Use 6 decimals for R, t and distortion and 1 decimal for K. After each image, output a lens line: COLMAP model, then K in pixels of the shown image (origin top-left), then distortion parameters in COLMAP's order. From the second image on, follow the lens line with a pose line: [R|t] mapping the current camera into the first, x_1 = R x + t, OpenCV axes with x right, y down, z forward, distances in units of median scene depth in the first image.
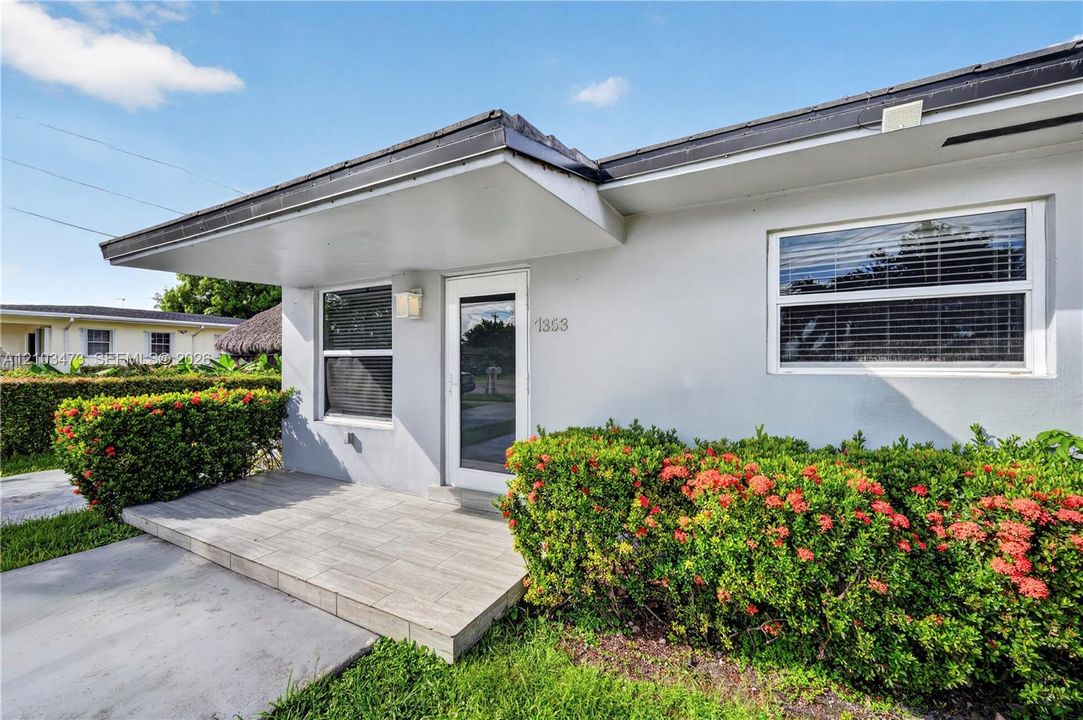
lens RADIAL K [[452.8, 0, 502.5], [0, 452.8, 358.3], [0, 0, 1]] dist [-0.019601, 0.000030]
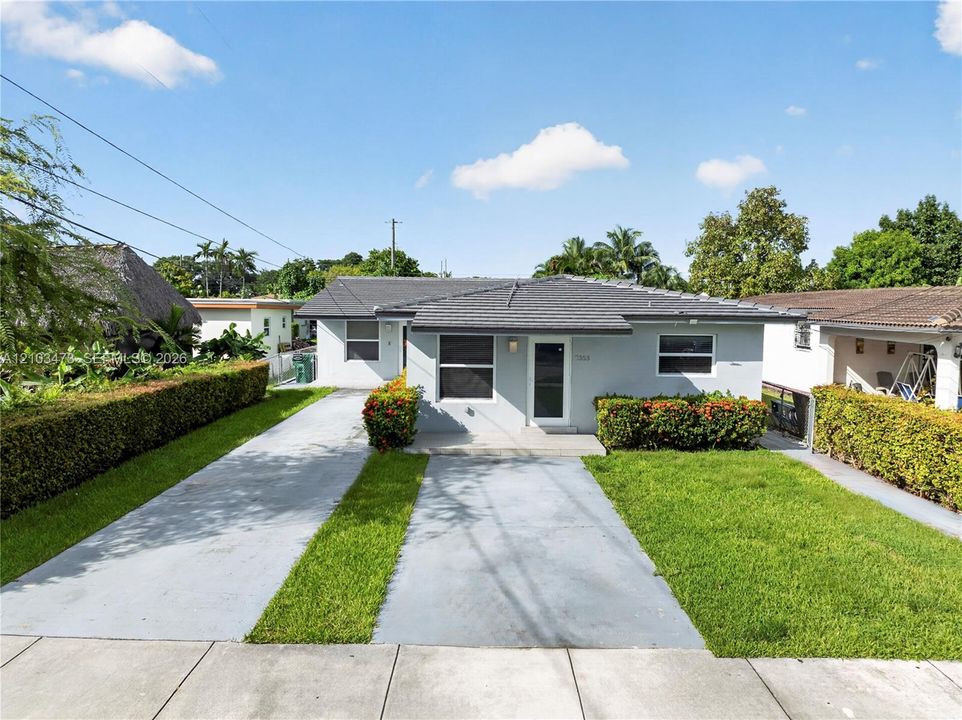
lens RADIAL K [[697.0, 0, 481.0], [0, 697.0, 360.0], [0, 0, 1]] dist [-0.019832, 0.002199]
pose [[0.855531, -0.028863, 0.516947, -3.544236], [-0.018091, 0.996169, 0.085559, -0.563839], [-0.517436, -0.082550, 0.851731, -3.015132]]
